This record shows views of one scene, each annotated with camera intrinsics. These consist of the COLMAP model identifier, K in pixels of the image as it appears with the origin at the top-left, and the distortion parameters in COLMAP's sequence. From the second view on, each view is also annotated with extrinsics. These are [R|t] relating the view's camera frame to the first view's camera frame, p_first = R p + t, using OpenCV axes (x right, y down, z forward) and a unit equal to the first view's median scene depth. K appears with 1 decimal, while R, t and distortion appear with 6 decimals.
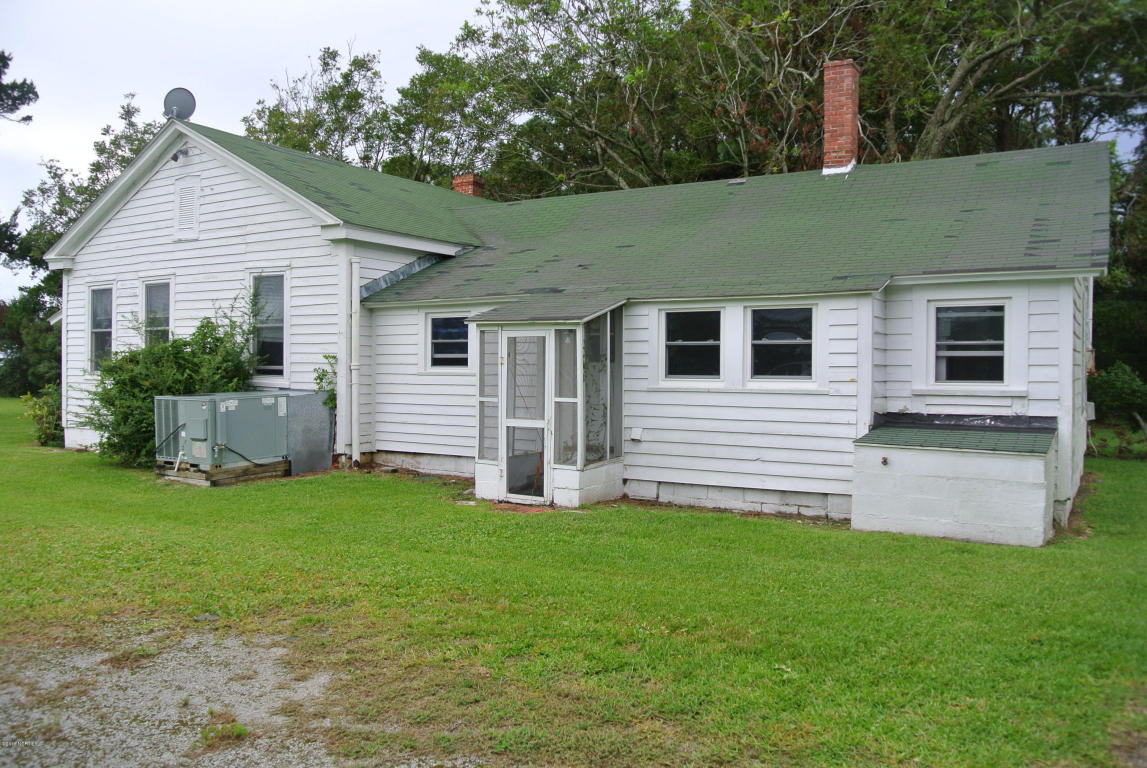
lens RADIAL K [[915.4, 0, 573.5], [0, 915.4, 384.0], [0, 0, 1]] dist [-0.082803, 0.001607]
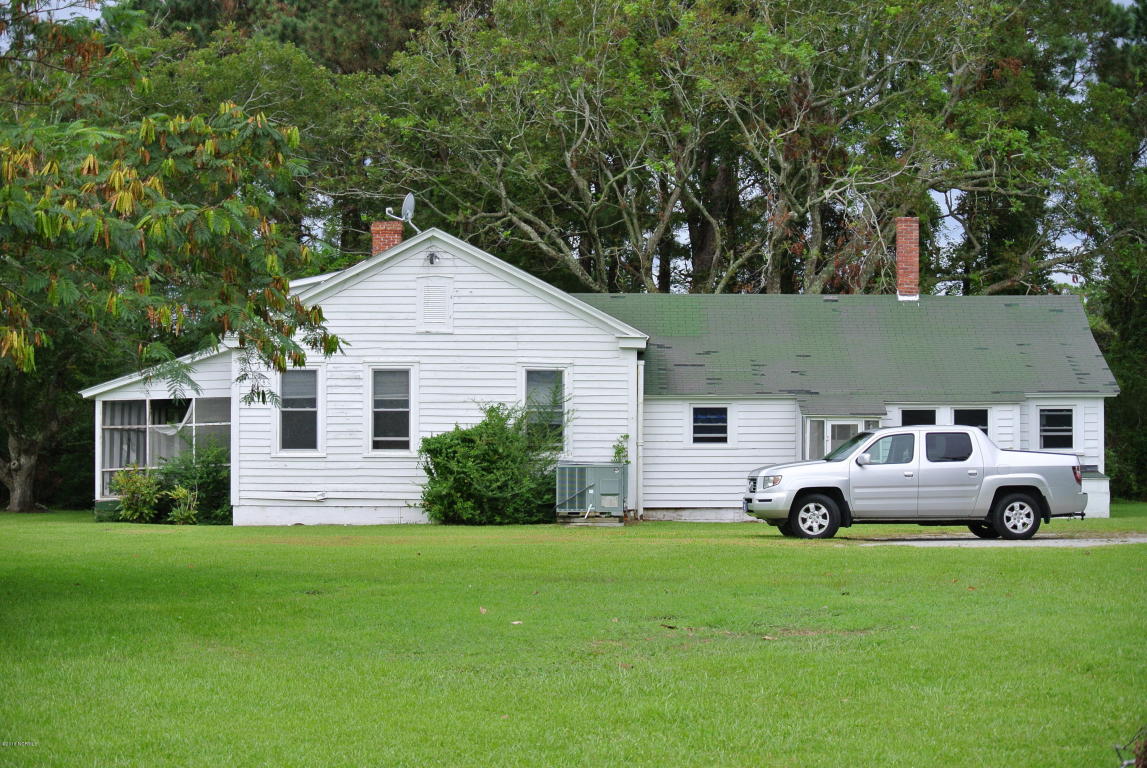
lens RADIAL K [[2704.6, 0, 573.5], [0, 2704.6, 384.0], [0, 0, 1]] dist [-0.592020, -0.056971]
pose [[0.856349, 0.008511, 0.516327, -2.357036], [0.013913, 0.999121, -0.039544, 0.048633], [-0.516209, 0.041047, 0.855478, -2.317513]]
